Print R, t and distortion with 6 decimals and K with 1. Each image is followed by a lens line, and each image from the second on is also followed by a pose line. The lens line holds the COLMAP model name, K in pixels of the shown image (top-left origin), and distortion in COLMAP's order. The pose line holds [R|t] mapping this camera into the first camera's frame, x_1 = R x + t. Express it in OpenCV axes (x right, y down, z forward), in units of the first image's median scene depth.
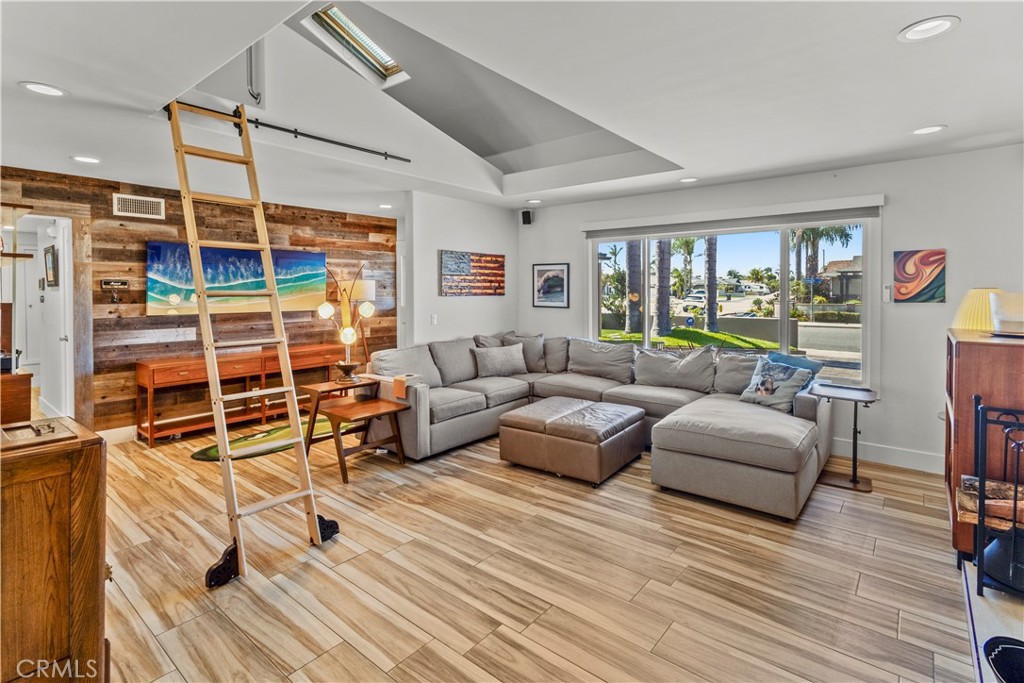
lens RADIAL K [[484.4, 0, 514.2], [0, 484.4, 339.5], [0, 0, 1]] dist [0.009248, -0.002443]
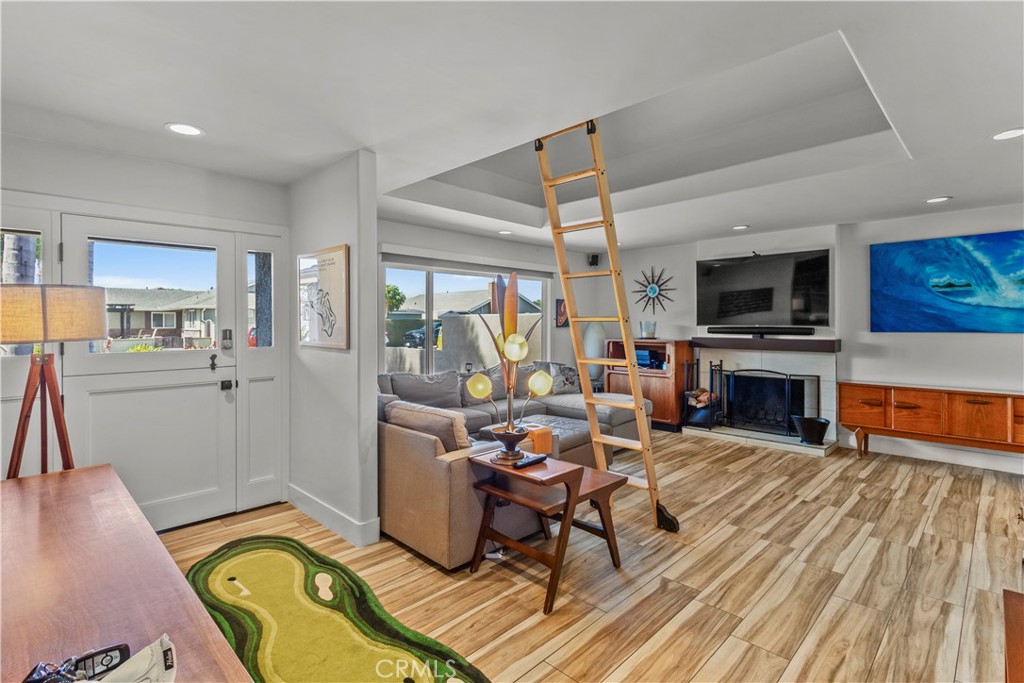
lens RADIAL K [[484.4, 0, 513.3], [0, 484.4, 335.5], [0, 0, 1]] dist [0.009248, -0.002443]
pose [[0.111209, -0.026849, 0.993434, -1.588941], [0.104810, 0.994377, 0.015142, -0.135422], [-0.988255, 0.102438, 0.113397, 1.483555]]
